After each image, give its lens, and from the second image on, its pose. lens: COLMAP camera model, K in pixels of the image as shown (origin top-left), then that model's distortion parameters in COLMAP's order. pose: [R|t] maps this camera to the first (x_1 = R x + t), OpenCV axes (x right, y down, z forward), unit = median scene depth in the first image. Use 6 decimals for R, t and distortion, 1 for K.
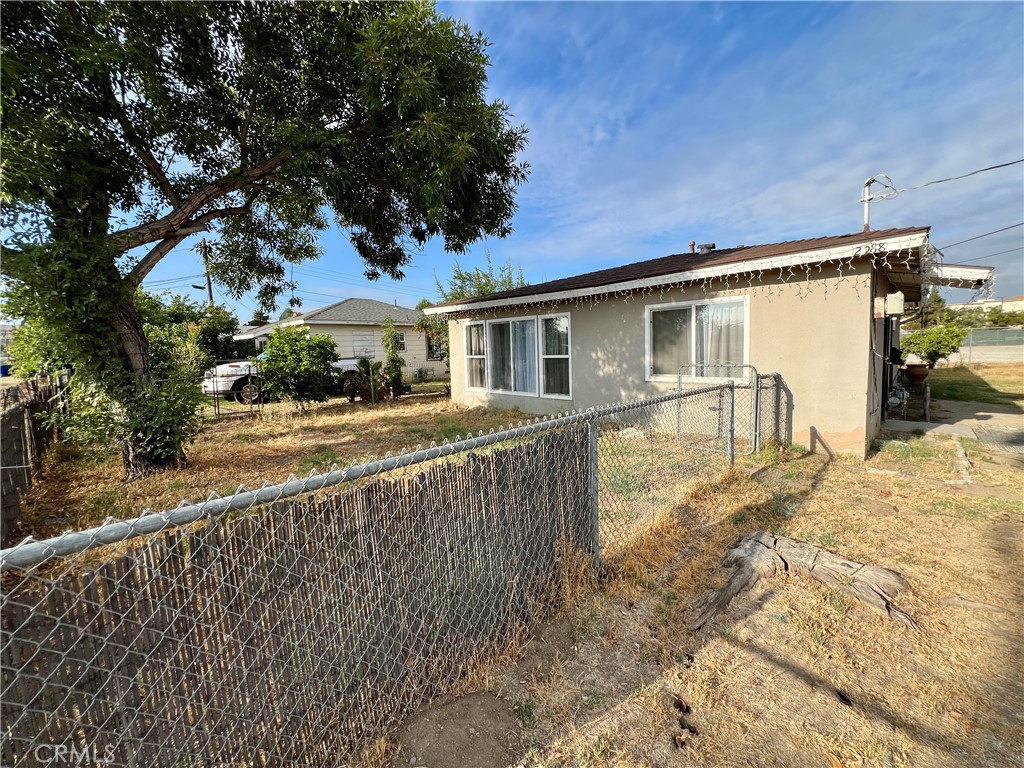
lens RADIAL K [[412.5, 0, 513.5], [0, 412.5, 382.9], [0, 0, 1]] dist [0.009798, 0.001162]
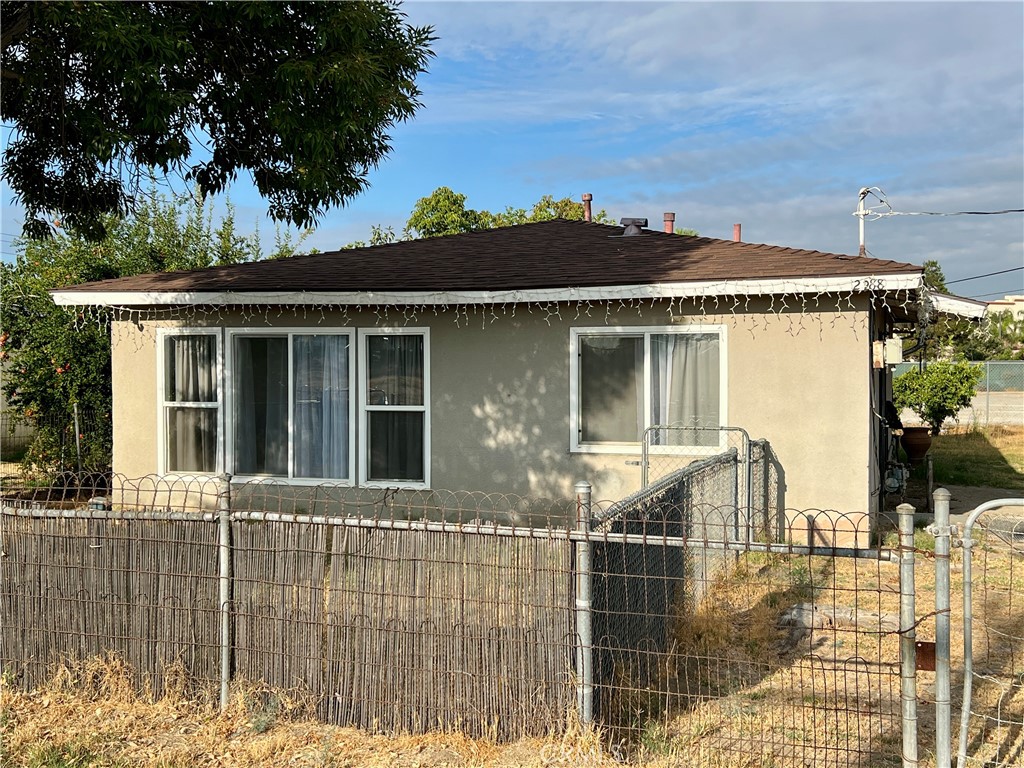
lens RADIAL K [[1189.9, 0, 519.8], [0, 1189.9, 409.7], [0, 0, 1]] dist [0.114976, 0.000000]
pose [[0.899537, 0.012278, 0.436671, -0.410994], [0.010681, 0.998688, -0.050083, 0.014639], [-0.436713, 0.049716, 0.898226, -0.420515]]
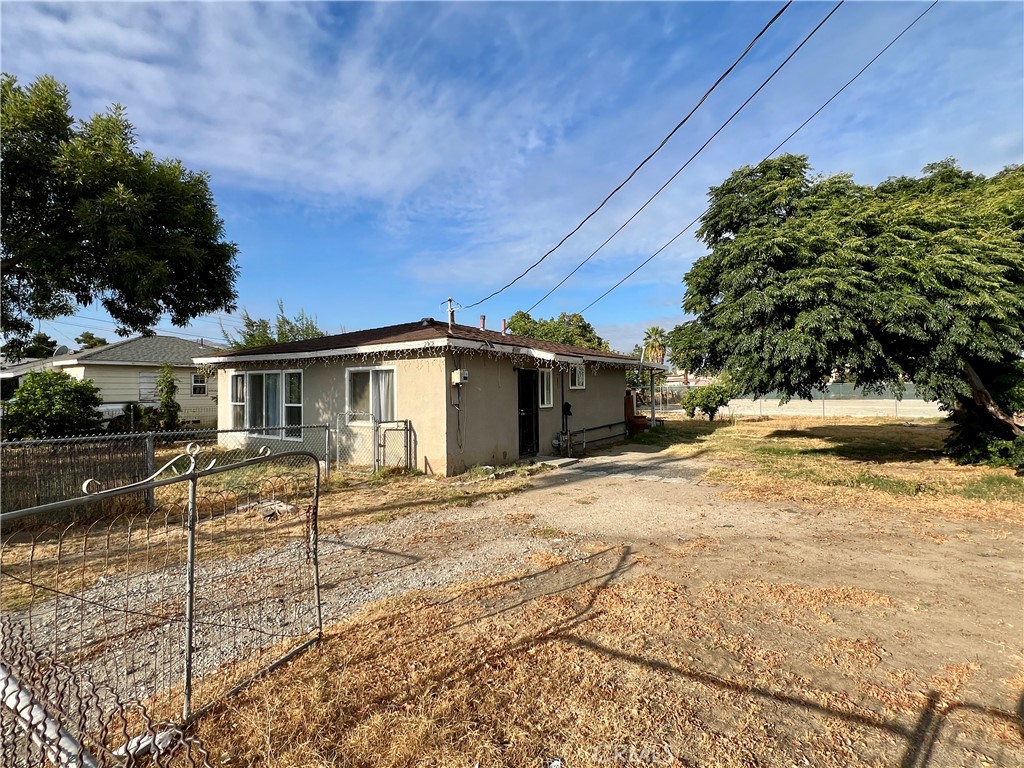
lens RADIAL K [[525.5, 0, 516.8], [0, 525.5, 386.0], [0, 0, 1]] dist [0.003202, 0.000765]
pose [[0.983190, 0.024921, 0.180879, 0.452449], [-0.007380, 0.995256, -0.097012, 0.023086], [-0.182439, 0.094047, 0.978709, -0.593933]]
